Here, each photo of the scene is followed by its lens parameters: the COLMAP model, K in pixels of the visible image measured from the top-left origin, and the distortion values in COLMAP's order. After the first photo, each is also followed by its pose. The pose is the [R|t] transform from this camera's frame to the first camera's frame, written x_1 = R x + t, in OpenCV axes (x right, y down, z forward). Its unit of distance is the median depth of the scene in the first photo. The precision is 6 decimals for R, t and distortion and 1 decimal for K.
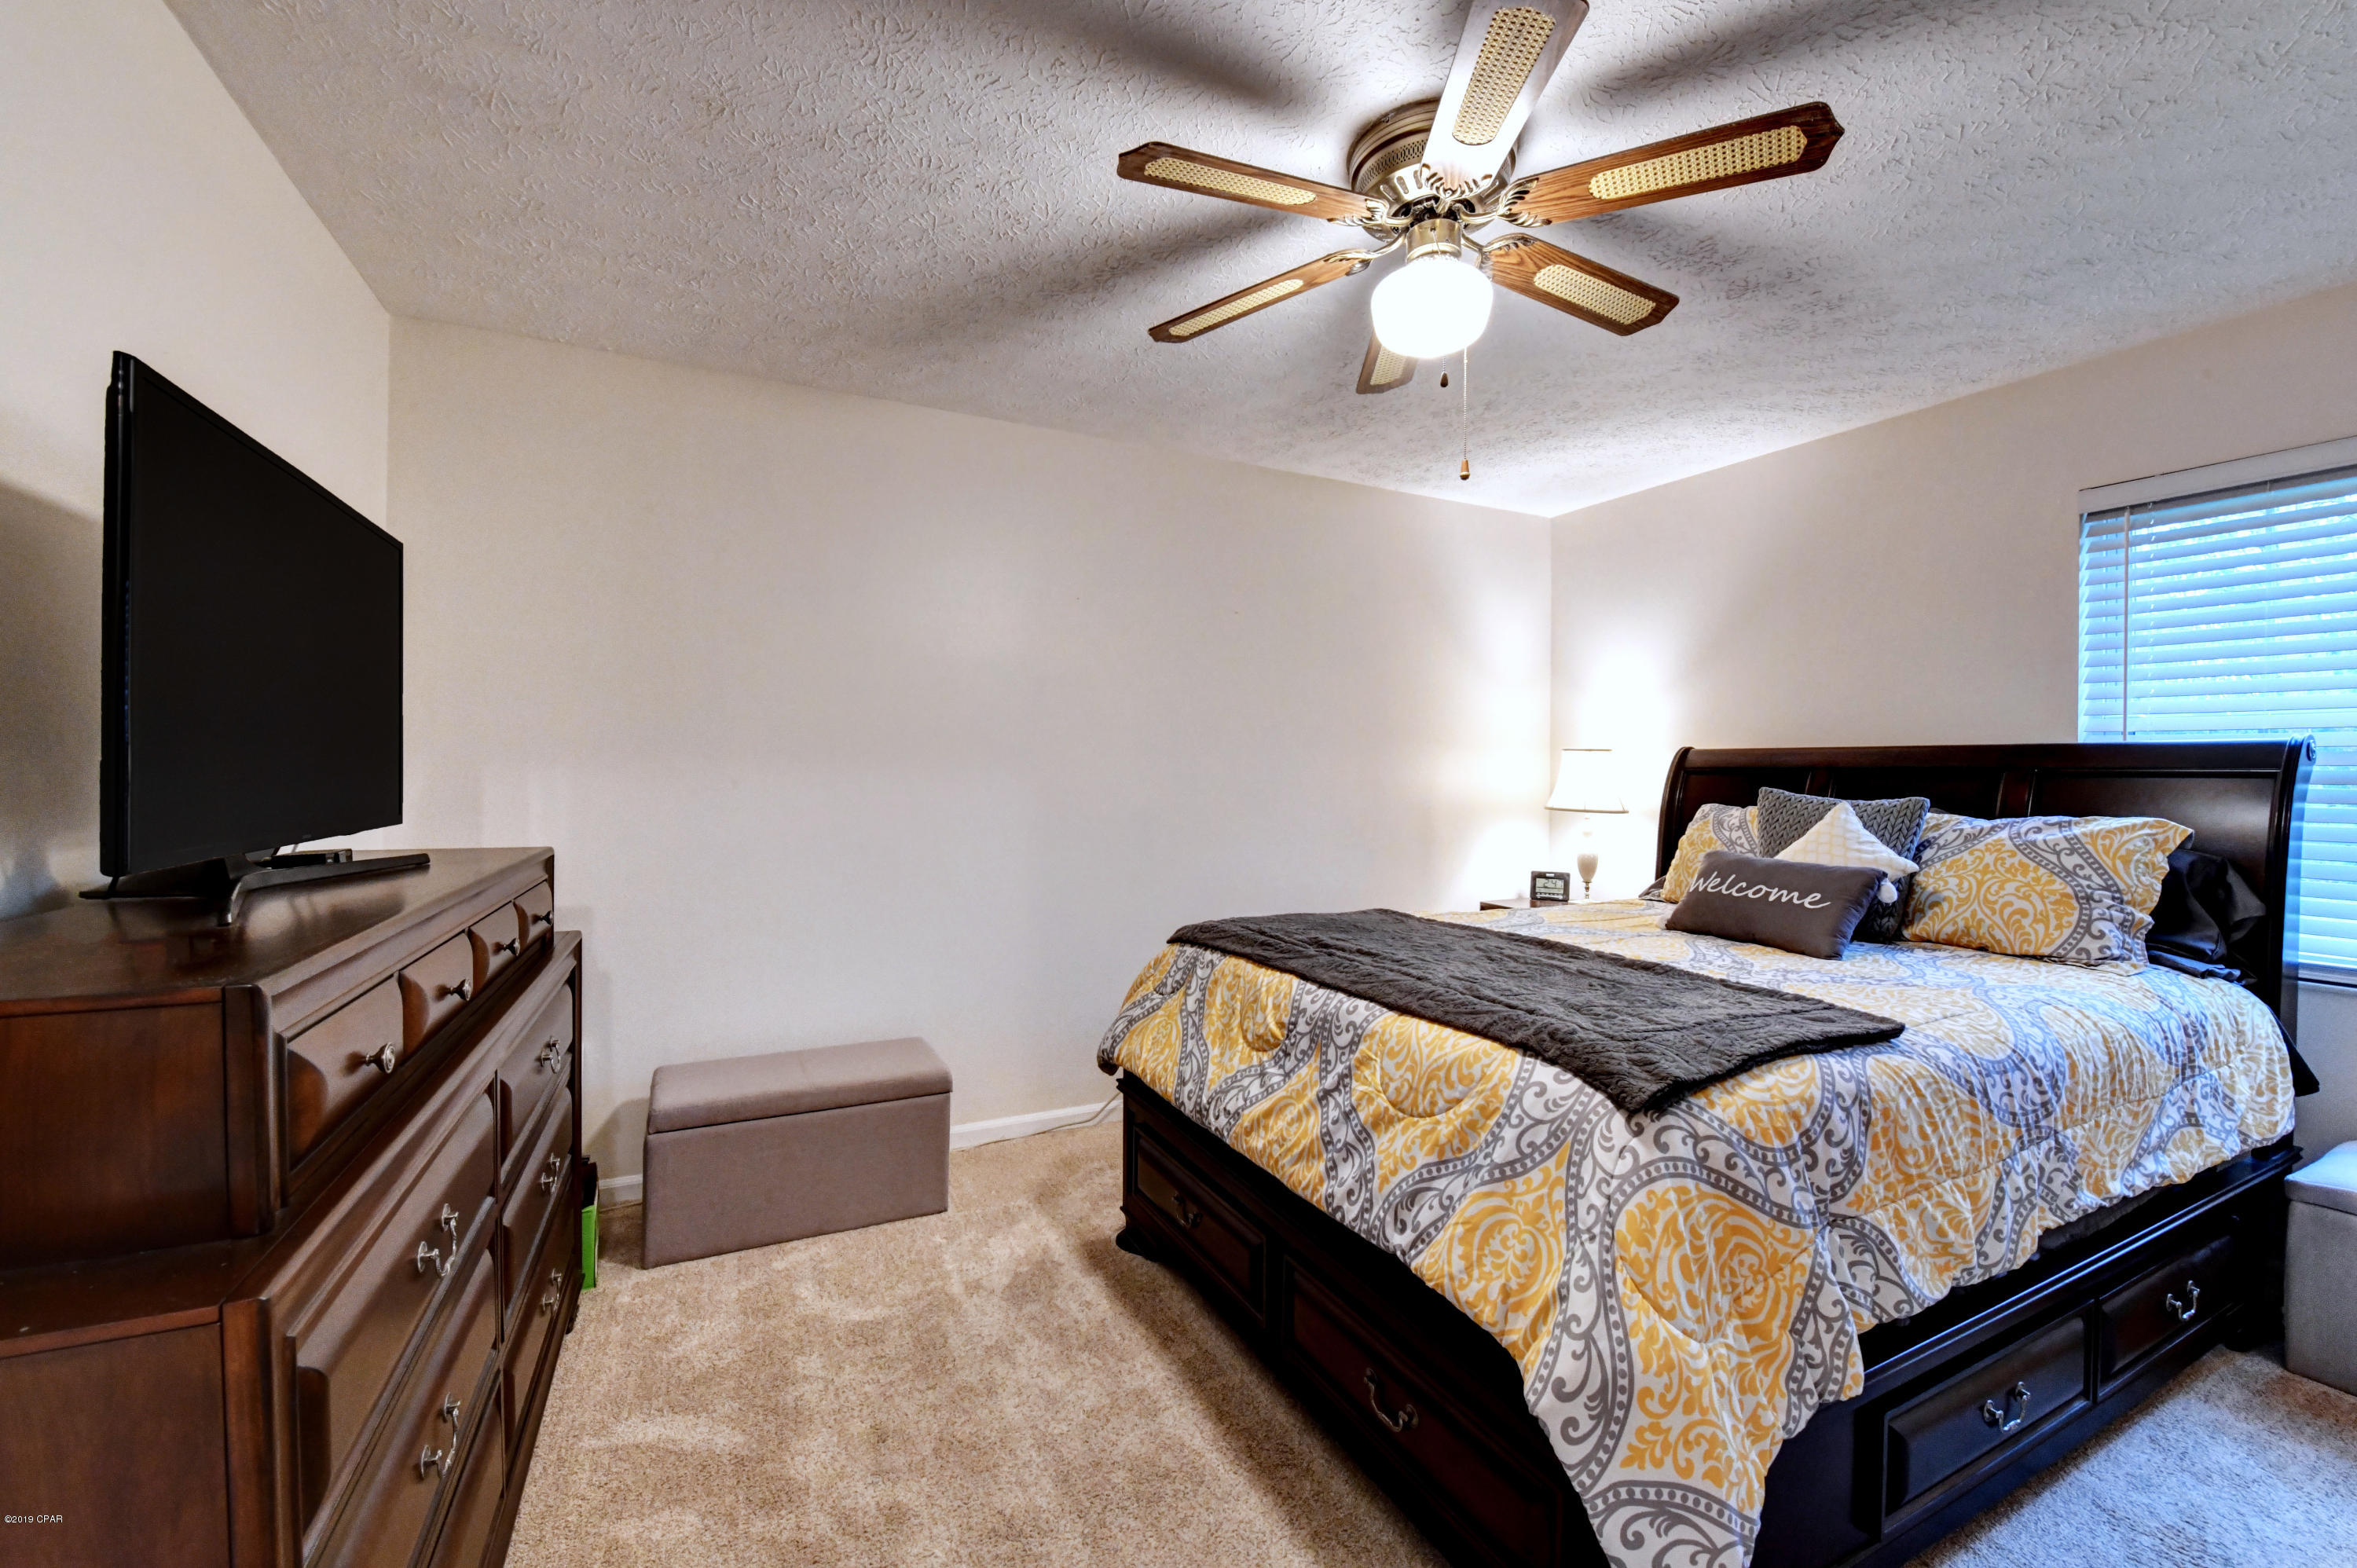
lens RADIAL K [[938.2, 0, 1171.2], [0, 938.2, 771.7], [0, 0, 1]] dist [-0.017662, -0.001248]
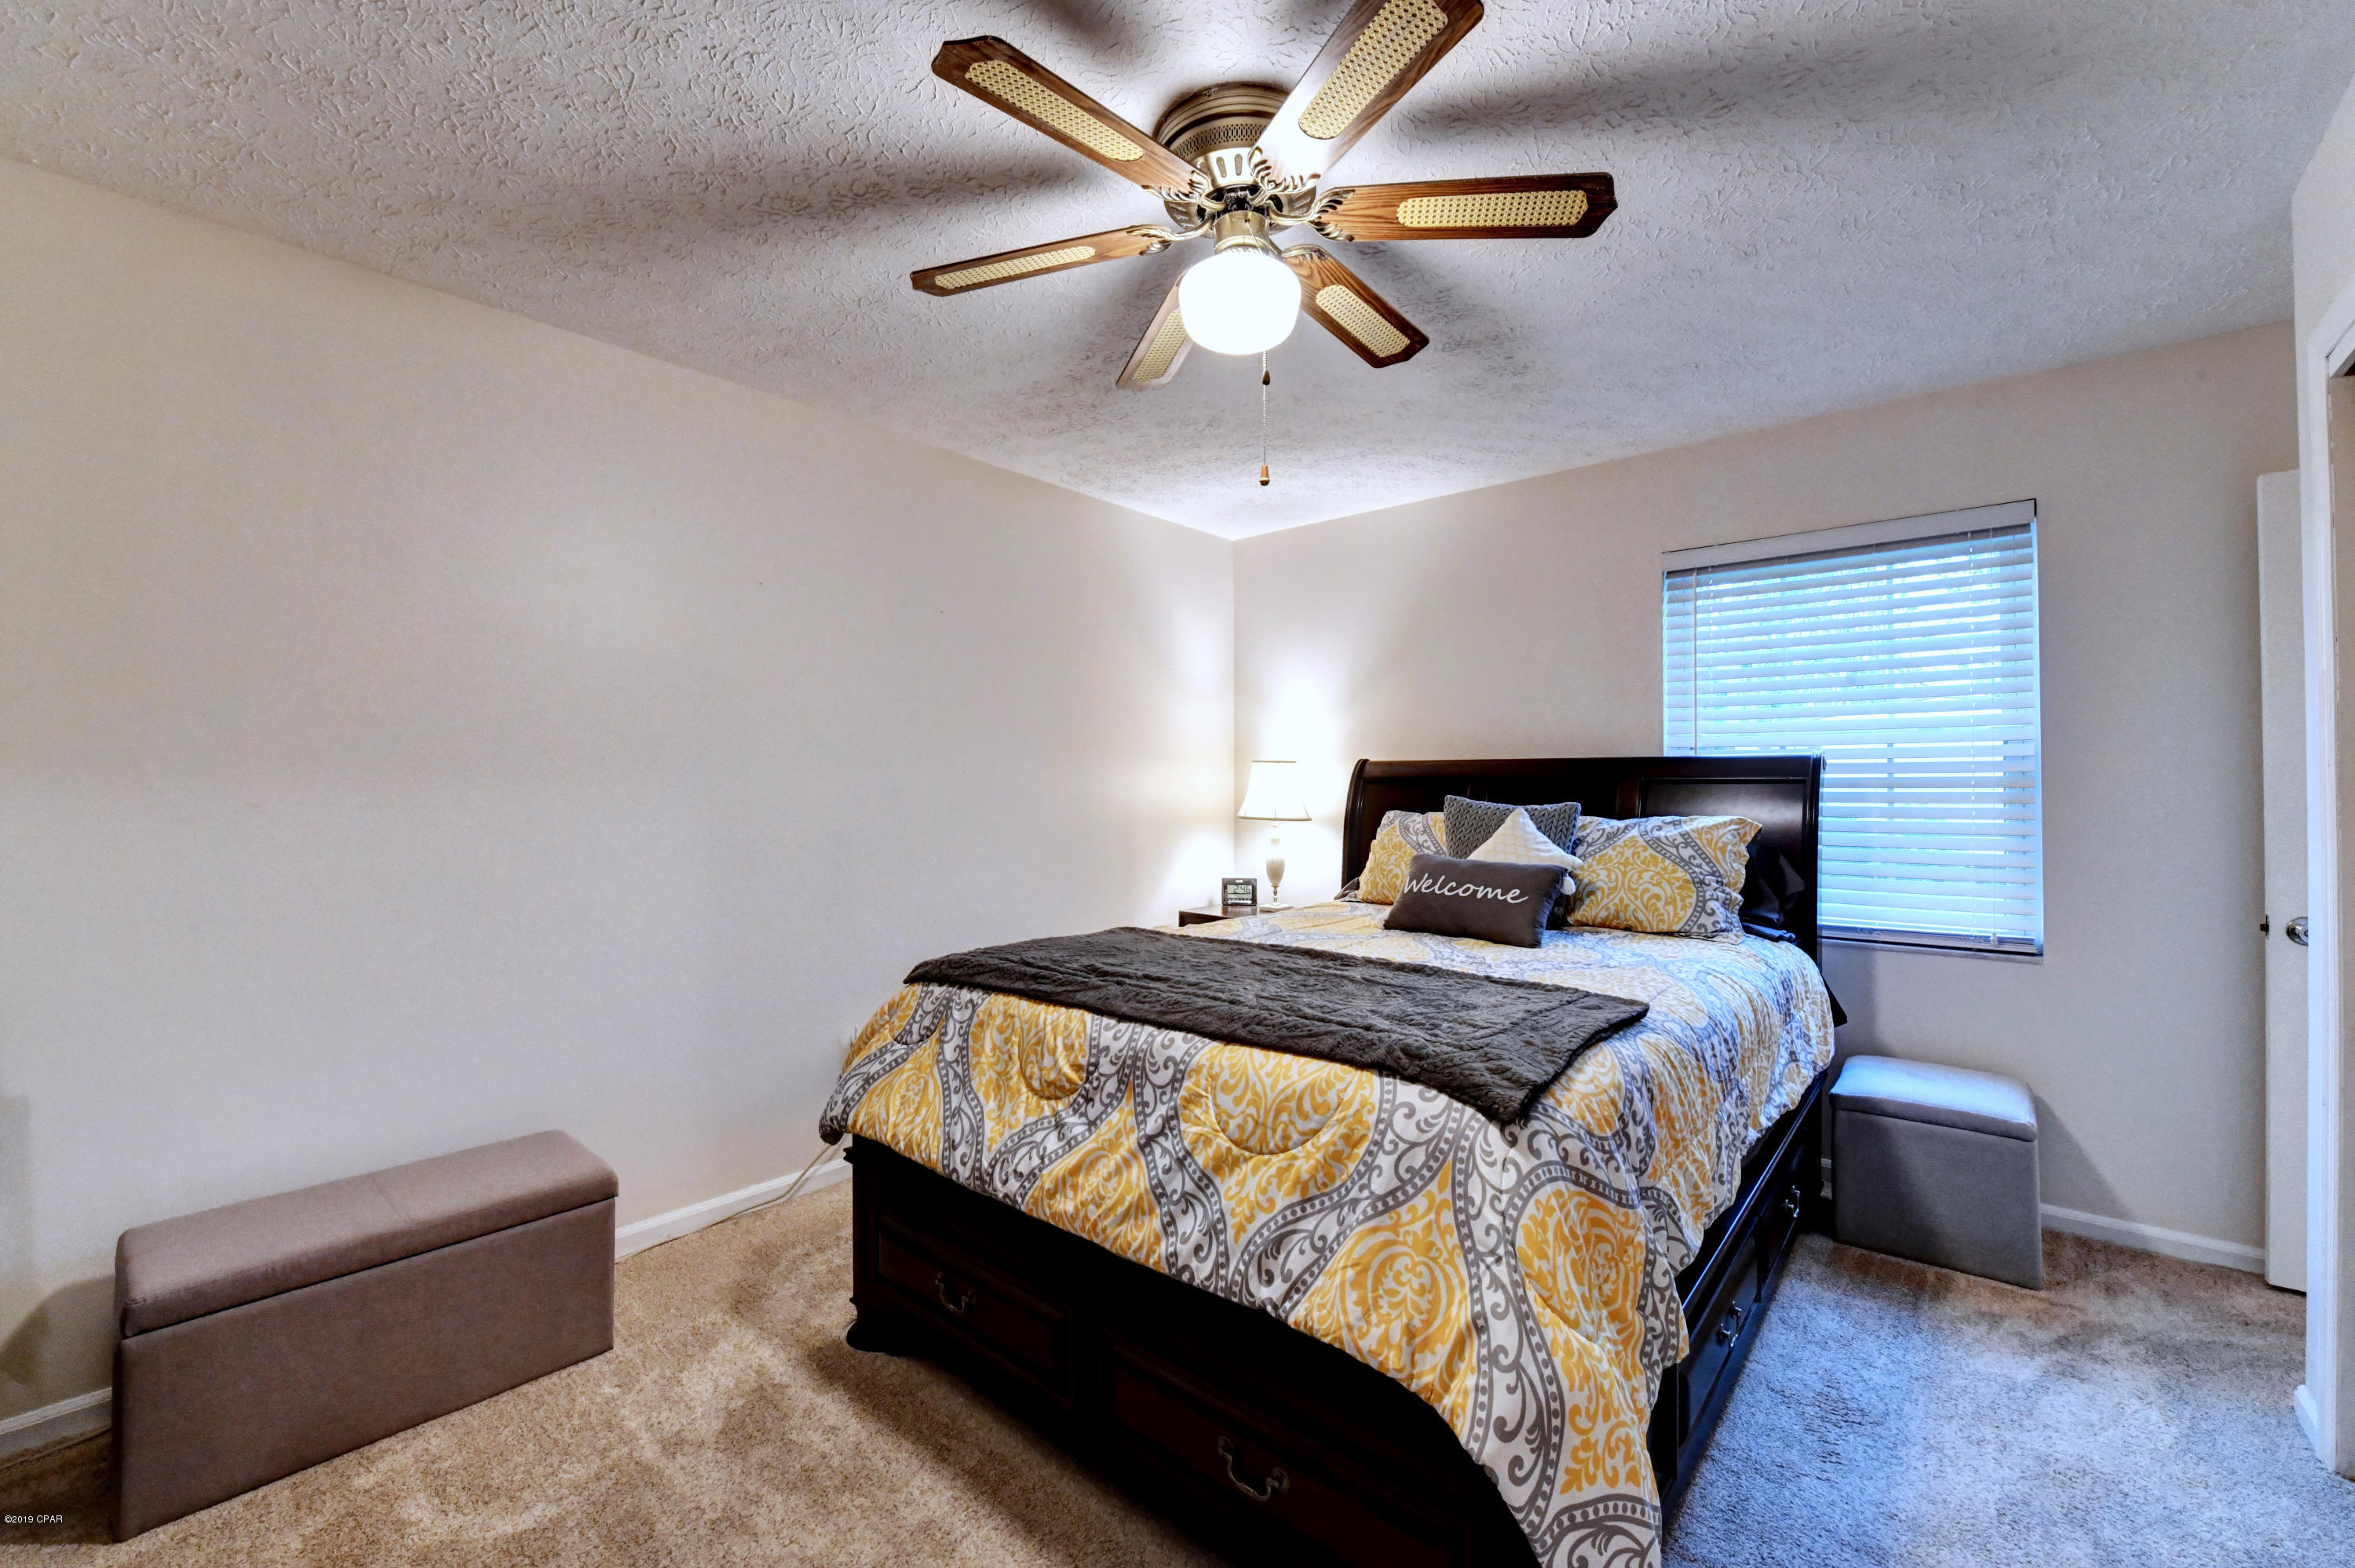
lens RADIAL K [[937.3, 0, 1170.2], [0, 937.3, 771.8], [0, 0, 1]] dist [-0.017662, -0.001248]
pose [[0.922830, -0.003554, 0.385192, -0.147219], [0.008187, 0.999913, -0.010387, -0.003799], [-0.385121, 0.012739, 0.922778, 0.134019]]
